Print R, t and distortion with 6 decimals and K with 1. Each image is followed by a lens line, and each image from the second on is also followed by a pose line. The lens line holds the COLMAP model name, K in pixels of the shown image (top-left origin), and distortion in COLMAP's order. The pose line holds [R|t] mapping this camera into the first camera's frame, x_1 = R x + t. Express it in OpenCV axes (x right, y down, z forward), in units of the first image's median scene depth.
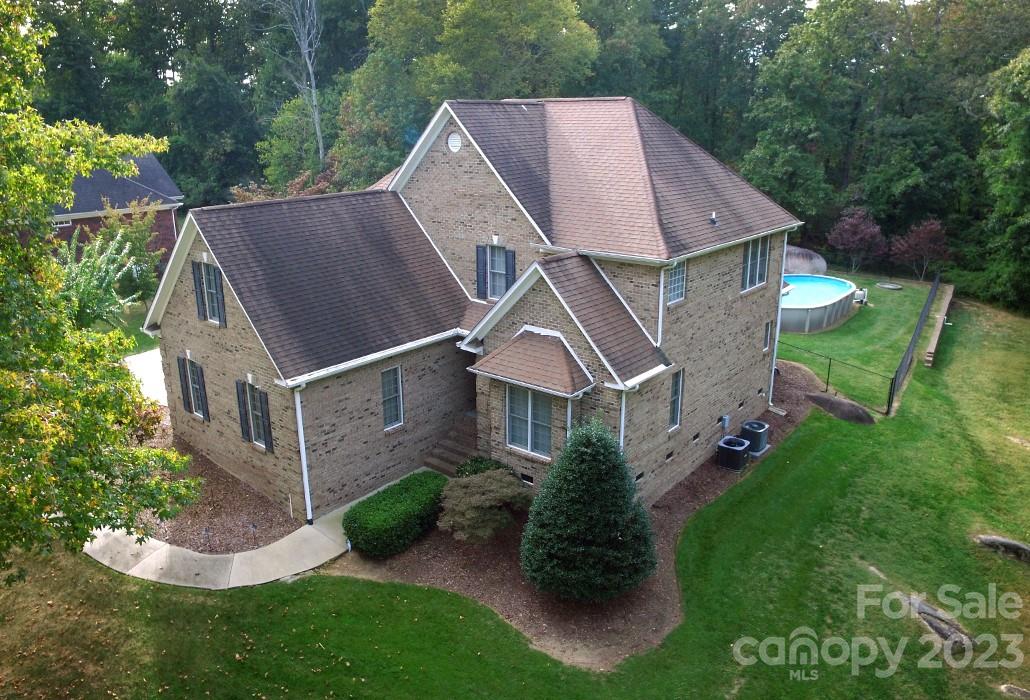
lens RADIAL K [[775.2, 0, 577.5], [0, 775.2, 351.9], [0, 0, 1]] dist [-0.103749, 0.074903]
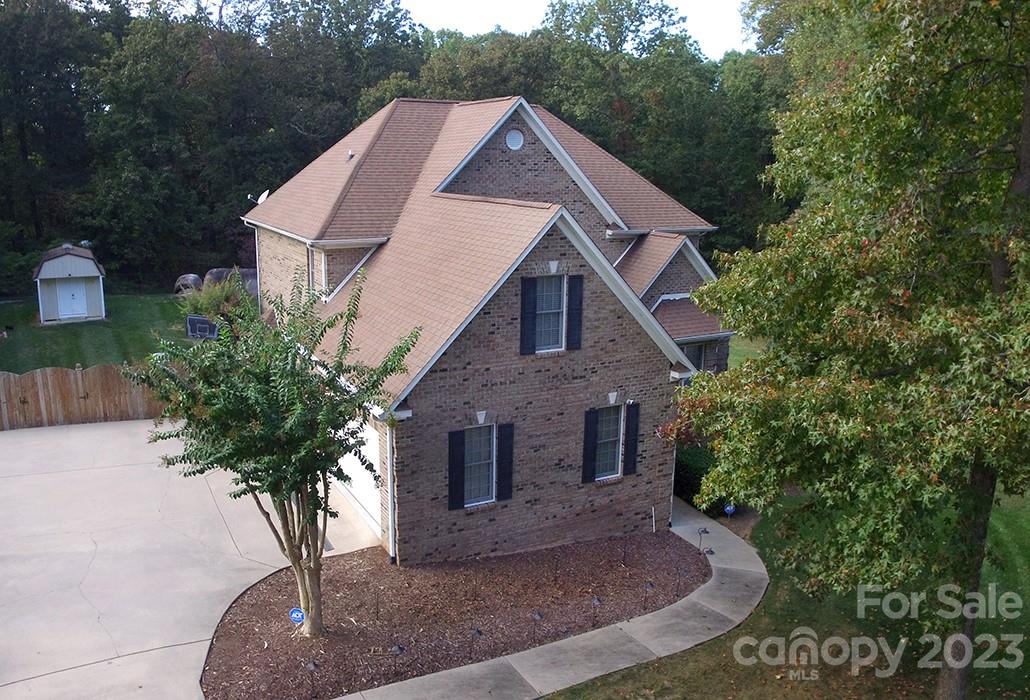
lens RADIAL K [[775.2, 0, 577.5], [0, 775.2, 351.9], [0, 0, 1]] dist [-0.103749, 0.074903]
pose [[0.350939, -0.210347, 0.912467, -1.212574], [0.248134, 0.960499, 0.125986, -0.133285], [-0.902924, 0.182200, 0.389271, 0.677587]]
